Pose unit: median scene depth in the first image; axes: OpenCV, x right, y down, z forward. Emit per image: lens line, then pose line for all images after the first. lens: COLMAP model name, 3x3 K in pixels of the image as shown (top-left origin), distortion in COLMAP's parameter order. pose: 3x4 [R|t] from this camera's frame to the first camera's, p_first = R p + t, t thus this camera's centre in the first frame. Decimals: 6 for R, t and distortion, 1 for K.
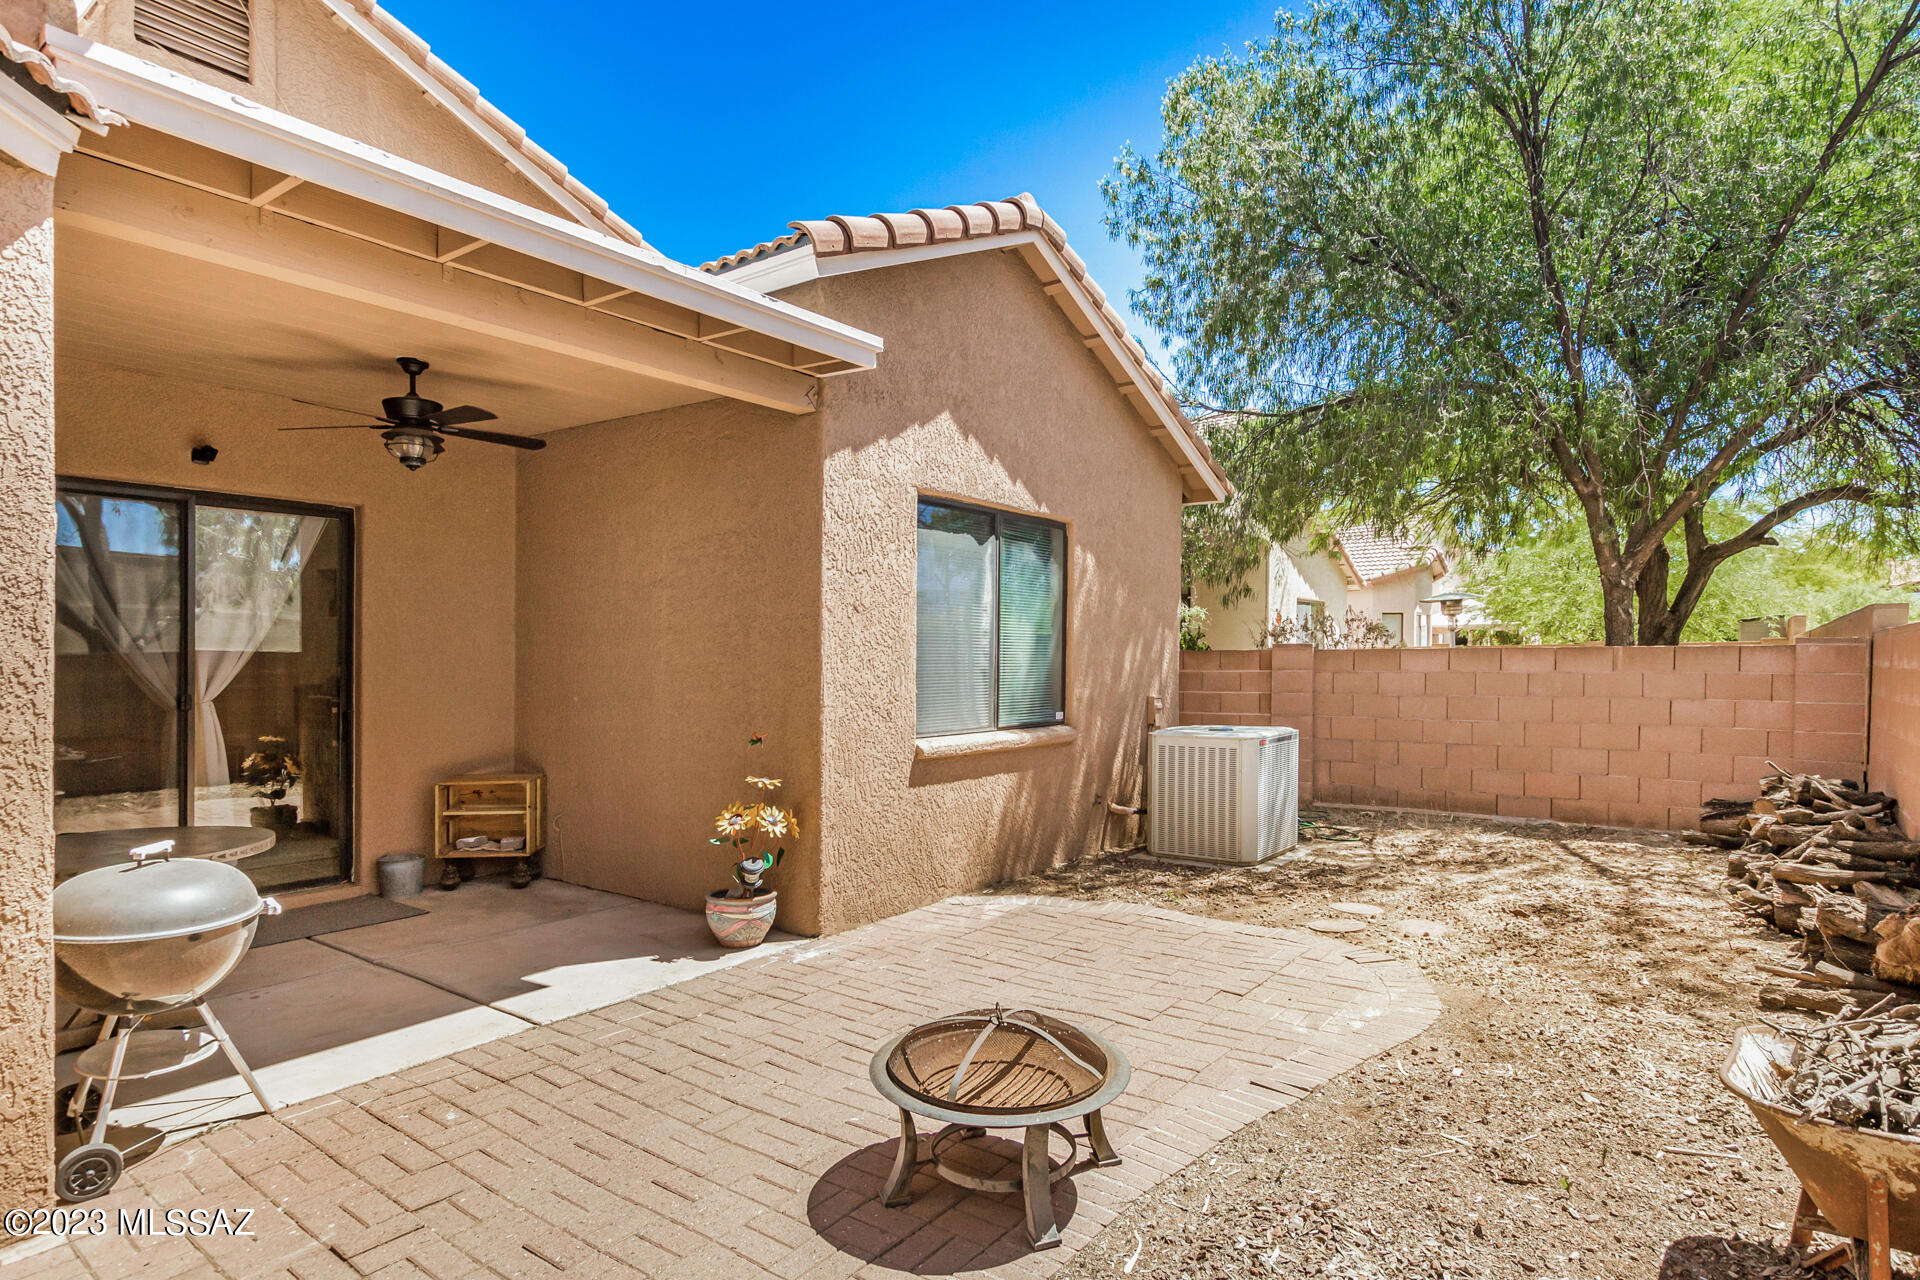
lens RADIAL K [[1045.1, 0, 966.1], [0, 1045.1, 652.3], [0, 0, 1]] dist [0.000489, 0.001680]
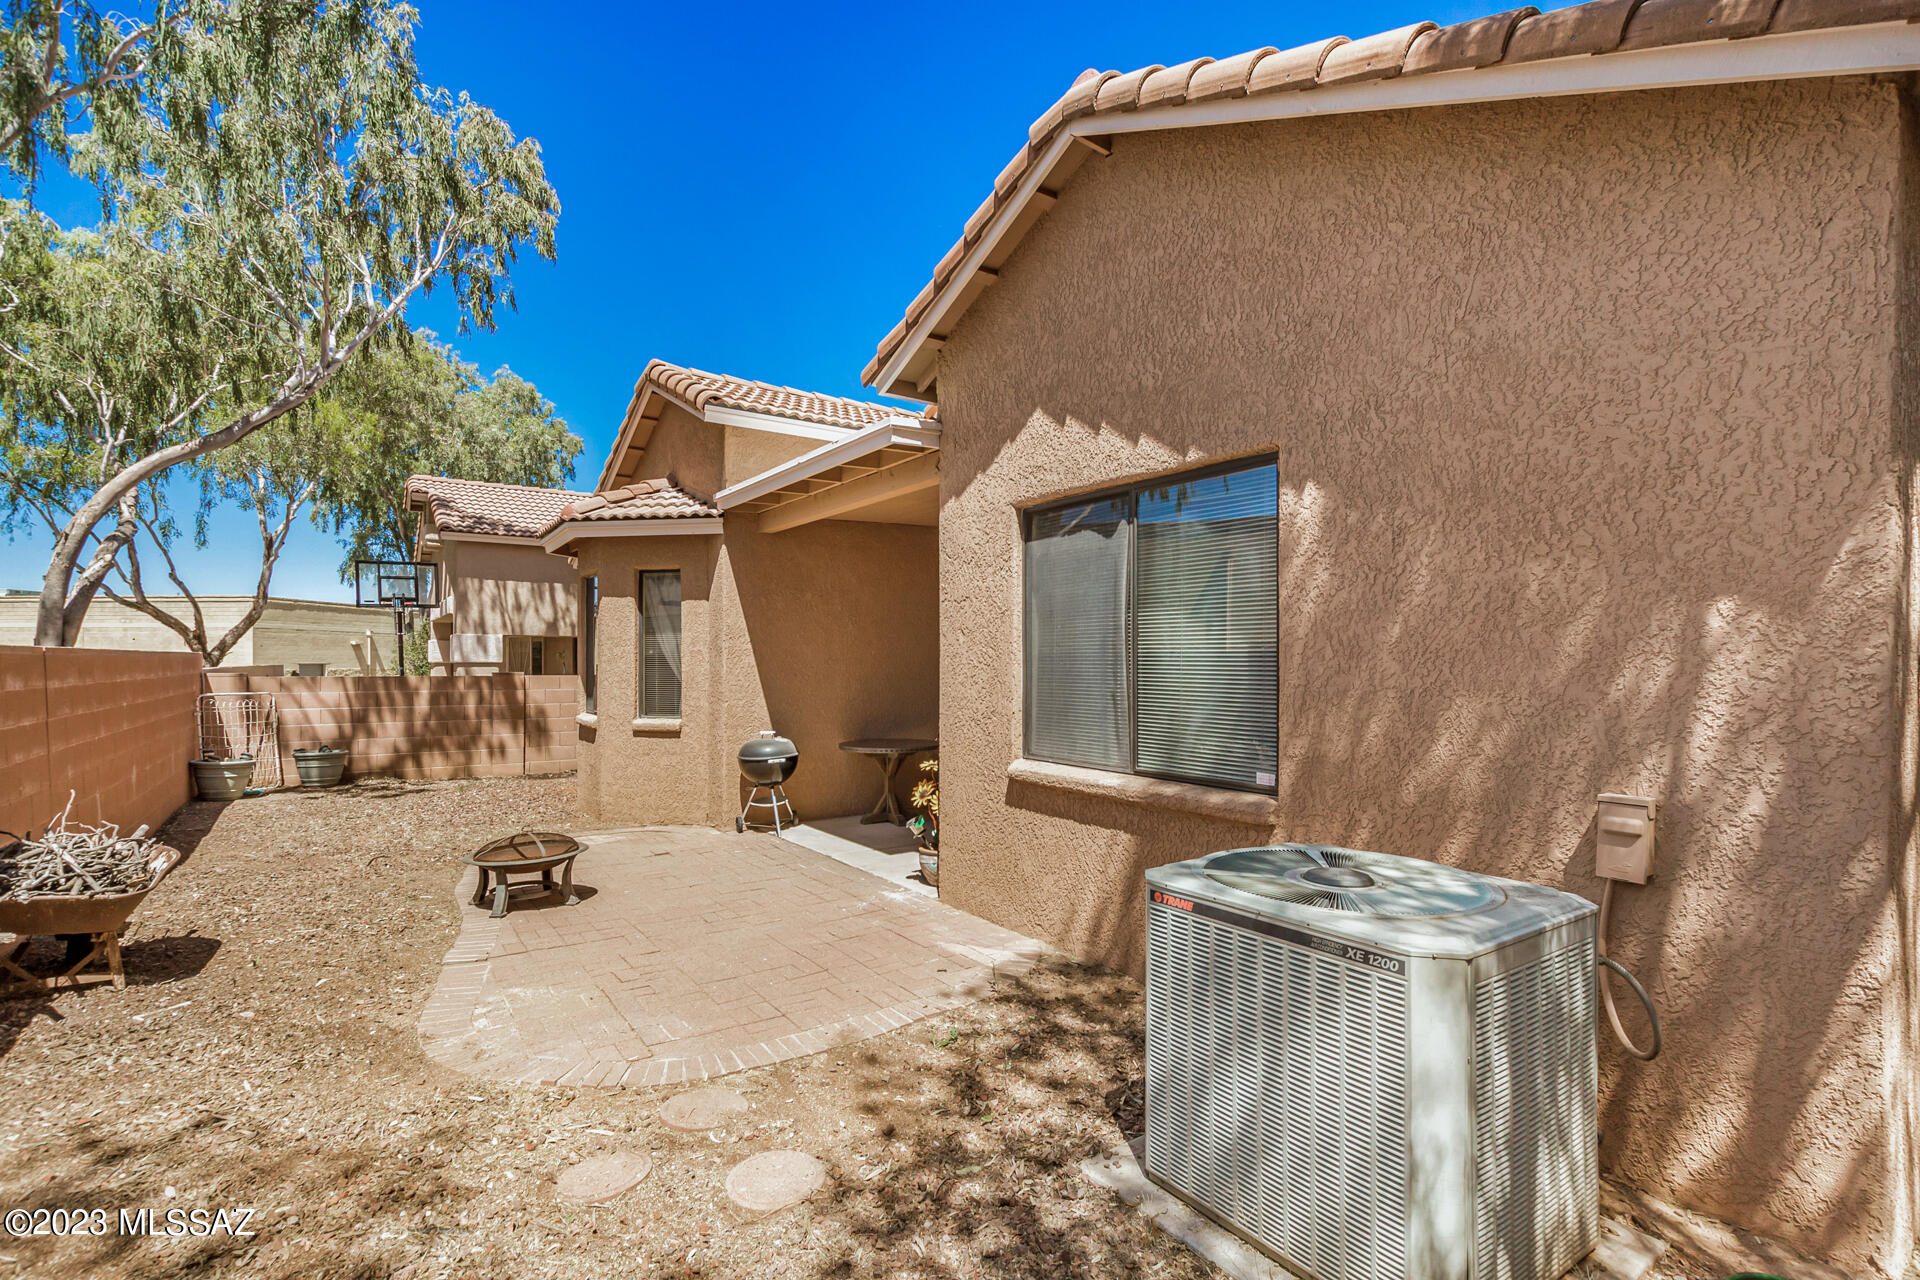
lens RADIAL K [[881.8, 0, 976.3], [0, 881.8, 649.6], [0, 0, 1]] dist [0.001701, -0.003301]
pose [[-0.314633, -0.017627, -0.949050, 0.628548], [-0.006655, 0.999844, -0.016364, -0.004787], [0.949190, 0.001168, -0.314701, 1.024618]]
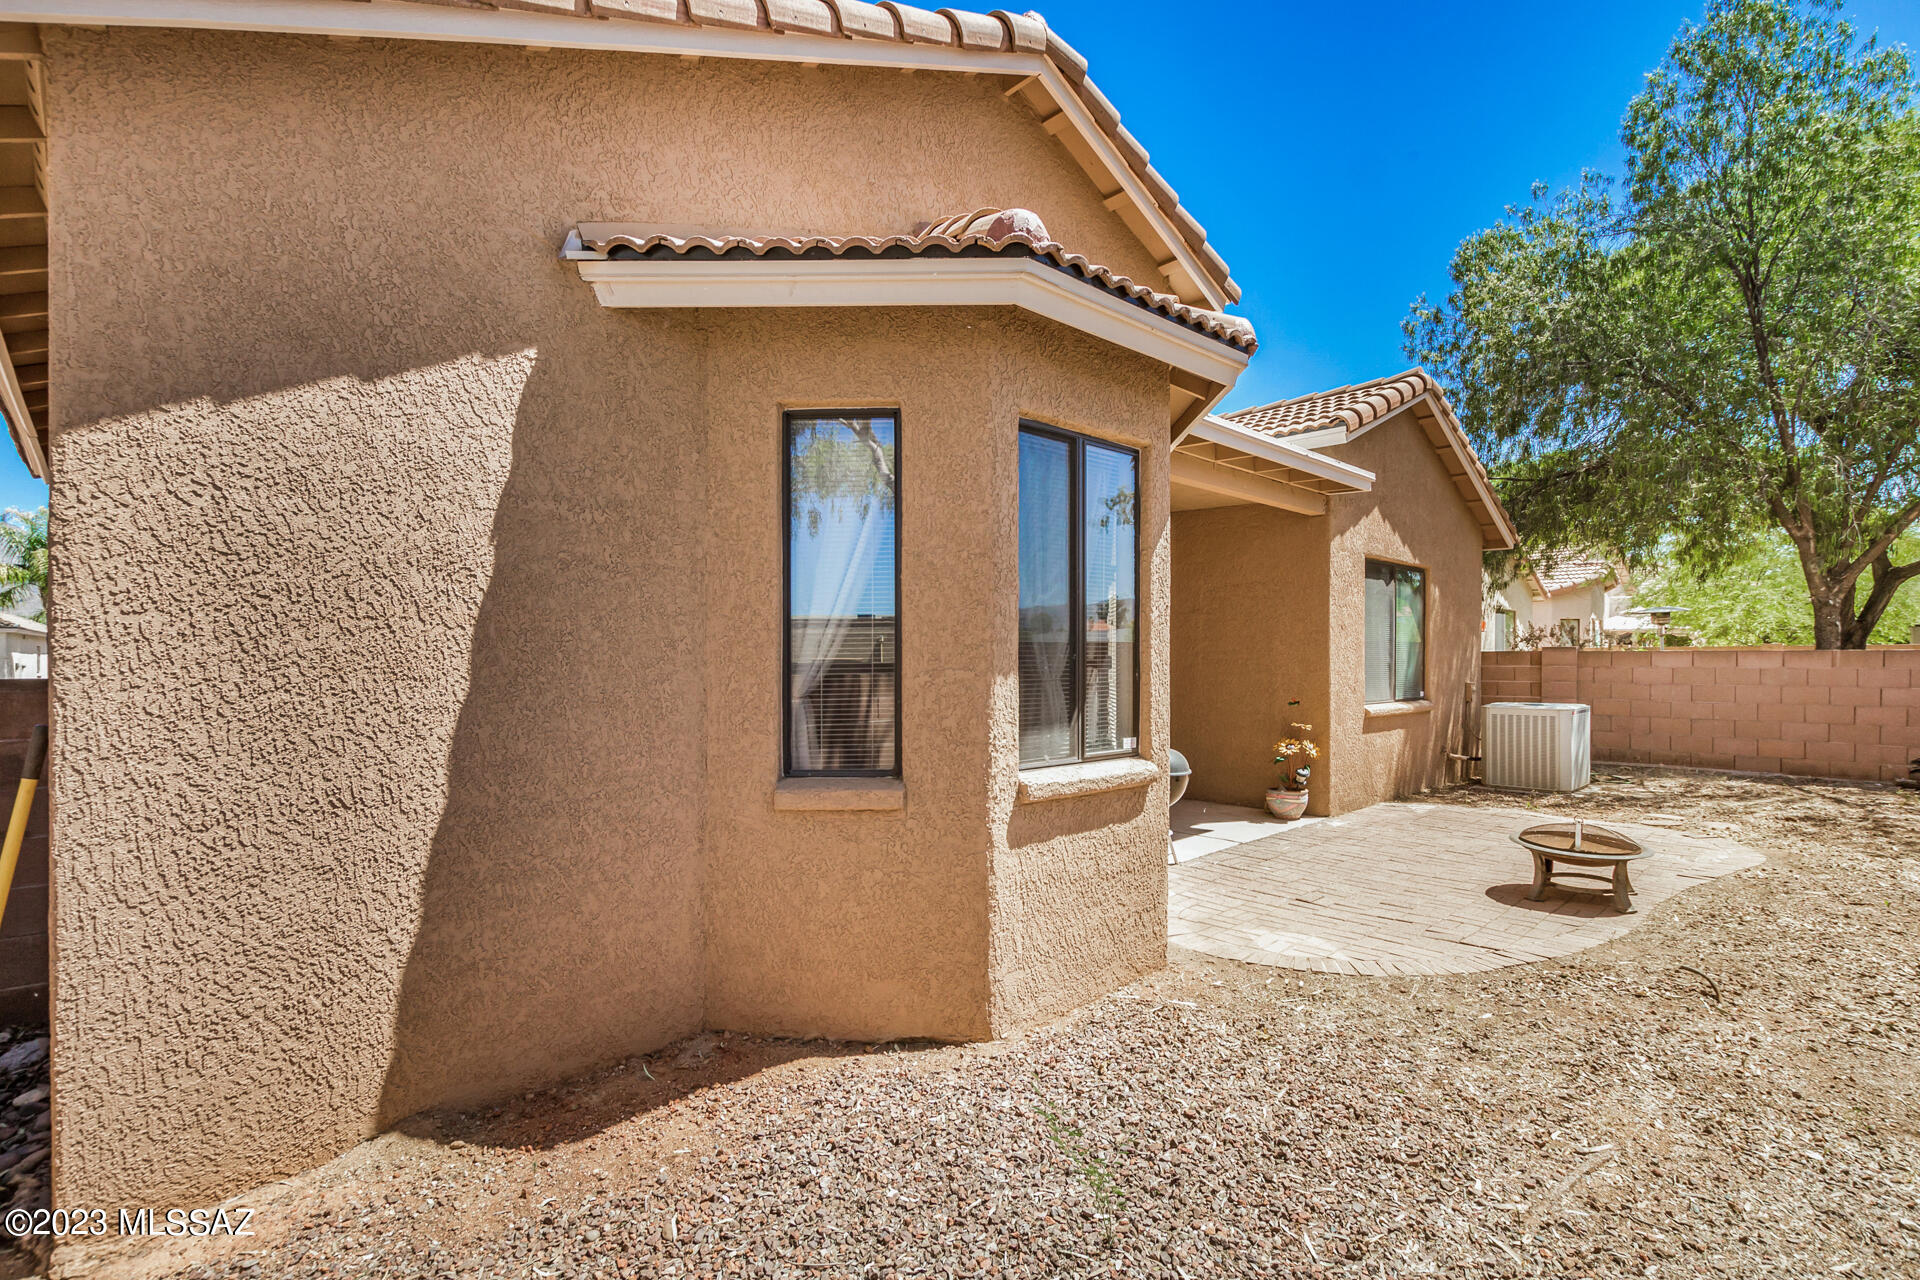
lens RADIAL K [[881.8, 0, 962.9], [0, 881.8, 639.3], [0, 0, 1]] dist [0.001701, -0.003301]
pose [[0.984250, 0.001717, -0.176774, -0.356071], [-0.003785, 0.999928, -0.011362, -0.002496], [0.176742, 0.011852, 0.984186, -0.409129]]
